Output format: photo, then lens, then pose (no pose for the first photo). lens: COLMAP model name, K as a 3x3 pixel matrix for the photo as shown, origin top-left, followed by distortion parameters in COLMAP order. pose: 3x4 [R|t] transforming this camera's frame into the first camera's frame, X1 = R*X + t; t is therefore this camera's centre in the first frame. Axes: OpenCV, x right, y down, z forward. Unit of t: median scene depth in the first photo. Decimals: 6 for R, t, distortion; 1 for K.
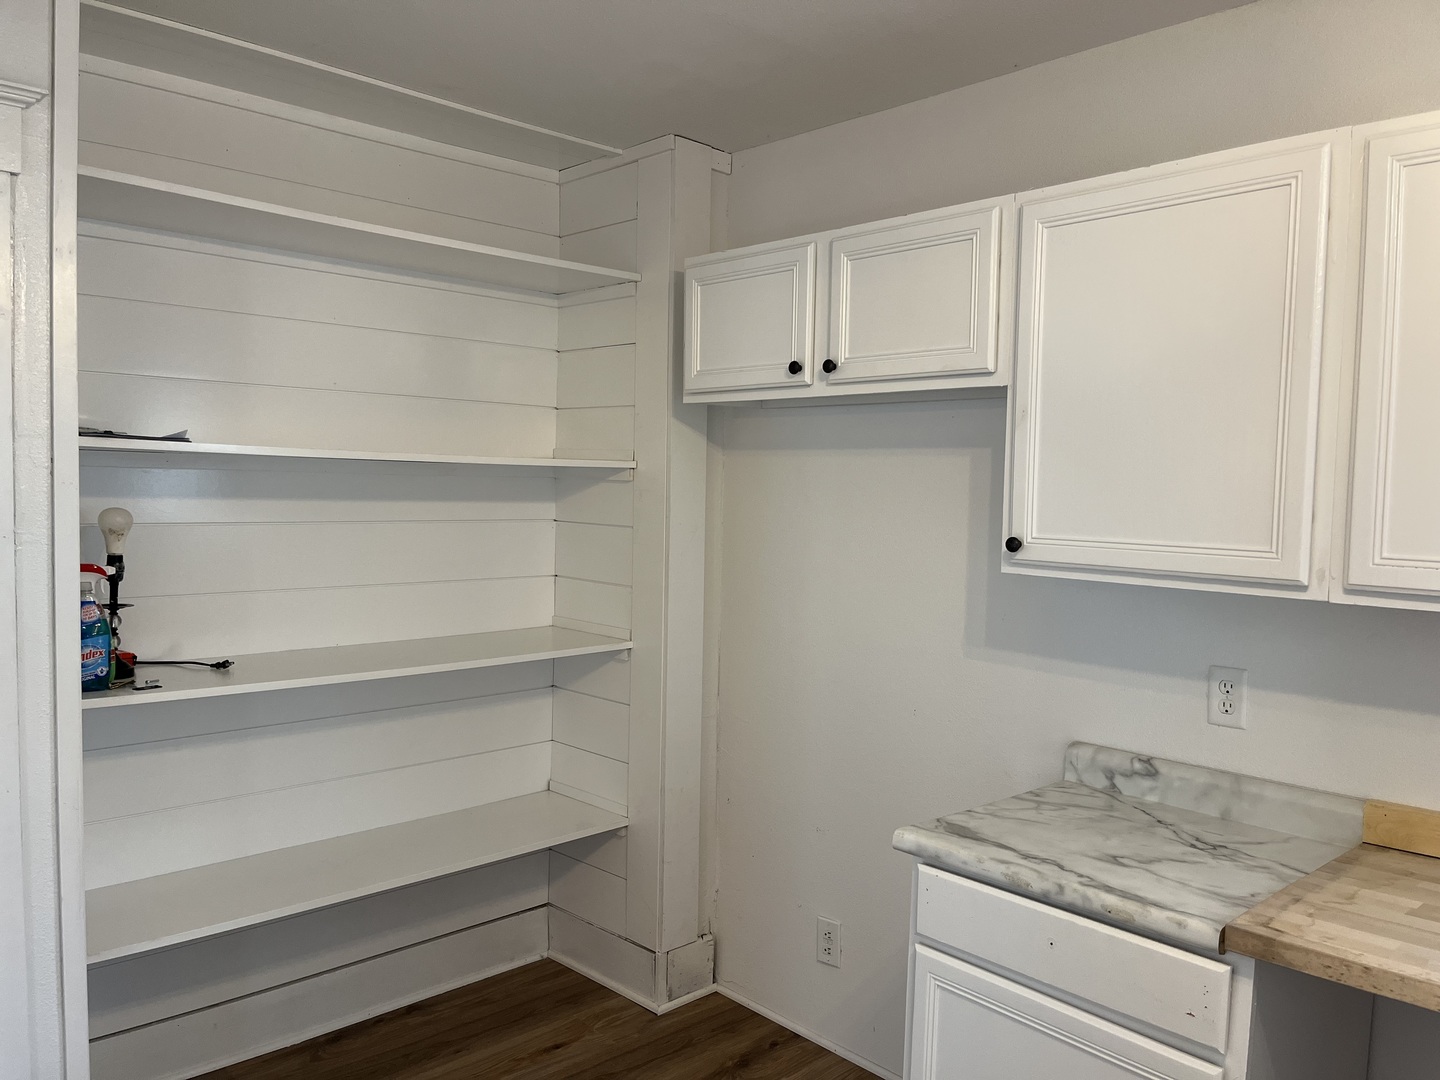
lens RADIAL K [[1093.6, 0, 704.9], [0, 1093.6, 549.3], [0, 0, 1]] dist [0.063293, -0.087519]
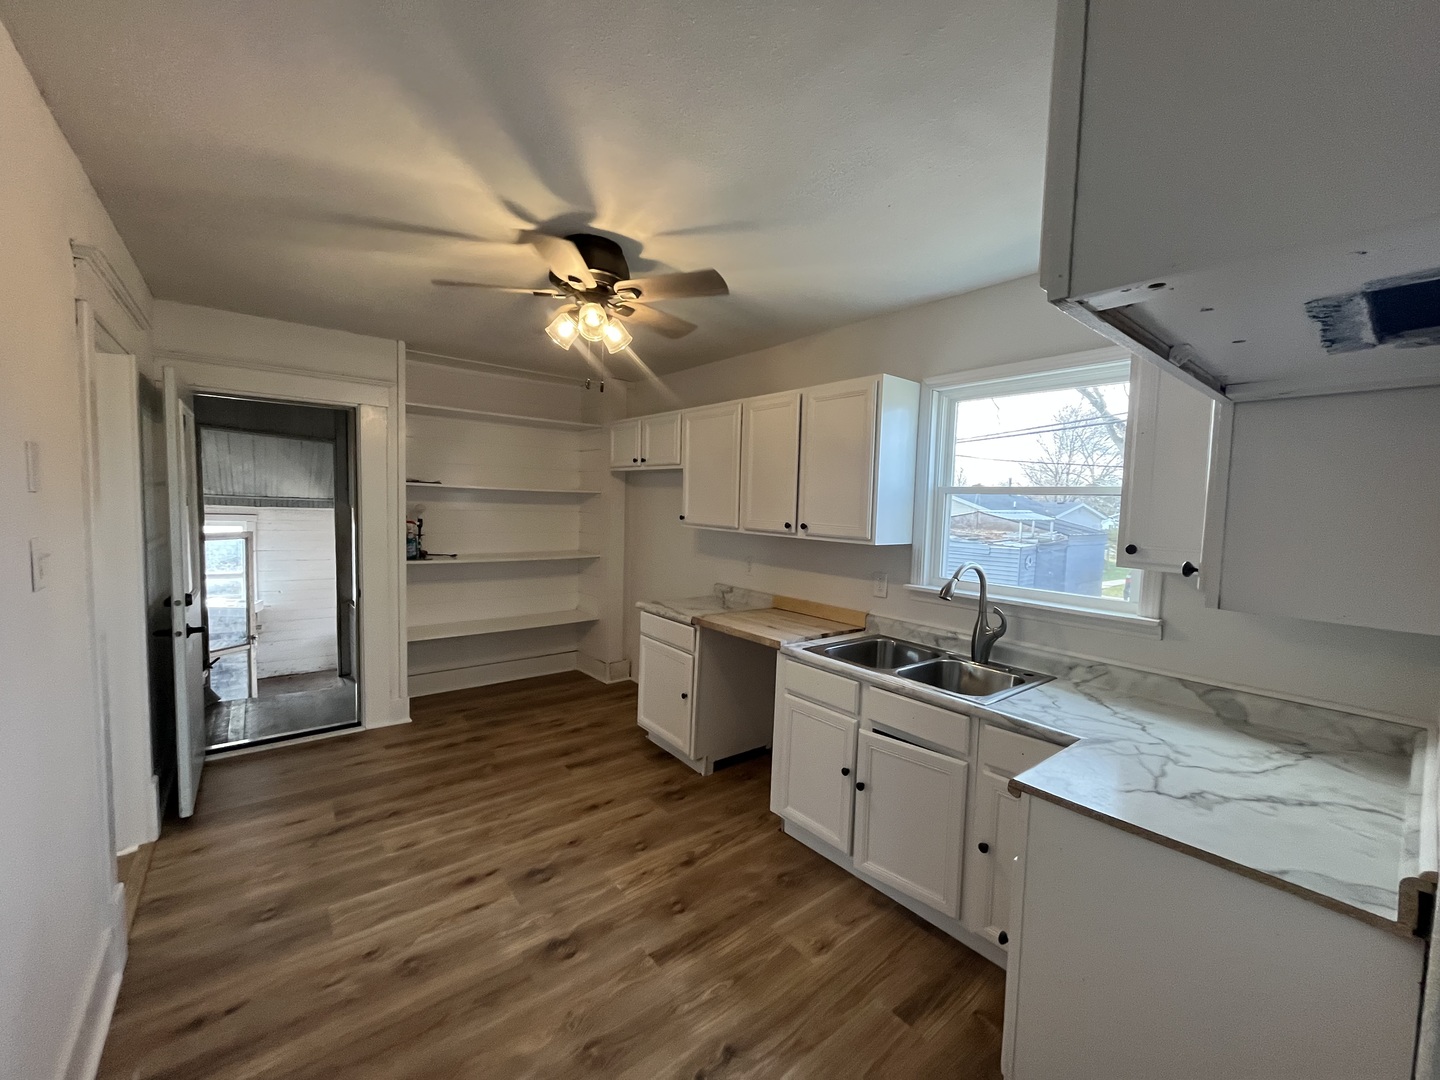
lens RADIAL K [[578.4, 0, 721.3], [0, 578.4, 542.7], [0, 0, 1]] dist [-0.003461, -0.000030]
pose [[0.997574, 0.015584, -0.067849, 0.507813], [-0.014956, 0.999841, 0.009753, 0.050644], [0.067991, -0.008714, 0.997648, -0.684237]]
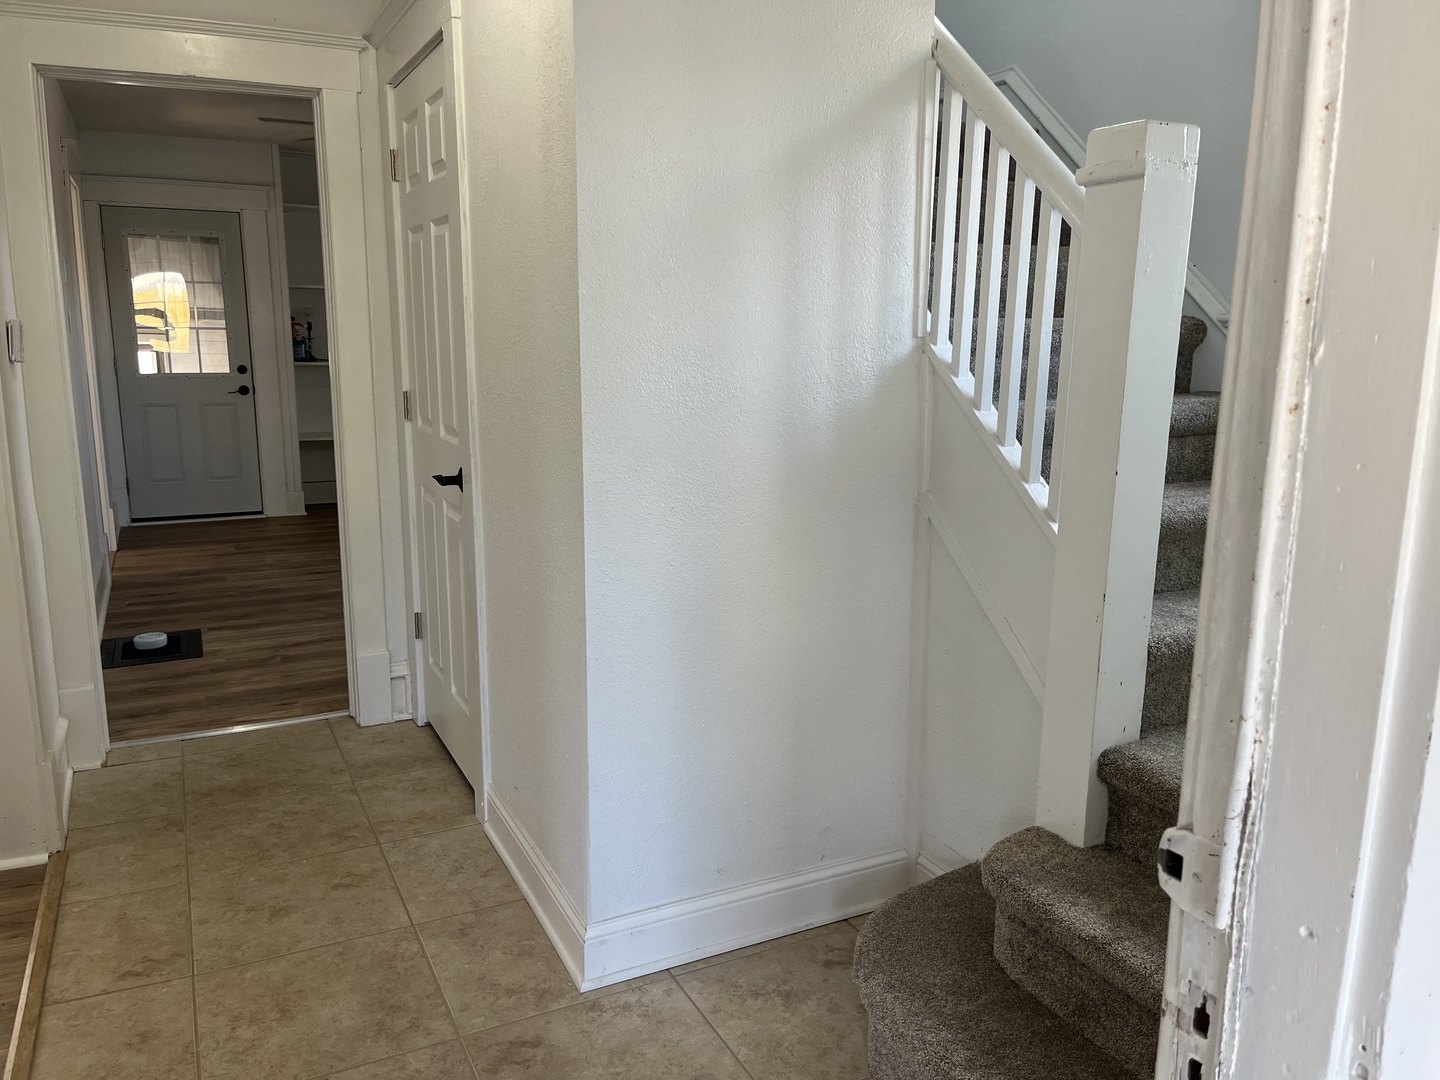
lens RADIAL K [[1093.6, 0, 704.9], [0, 1093.6, 549.3], [0, 0, 1]] dist [0.063293, -0.087519]
pose [[0.955660, 0.047320, -0.290644, 1.717778], [-0.007559, 0.990621, 0.136427, 0.241727], [0.294374, -0.128181, 0.947055, -1.995178]]
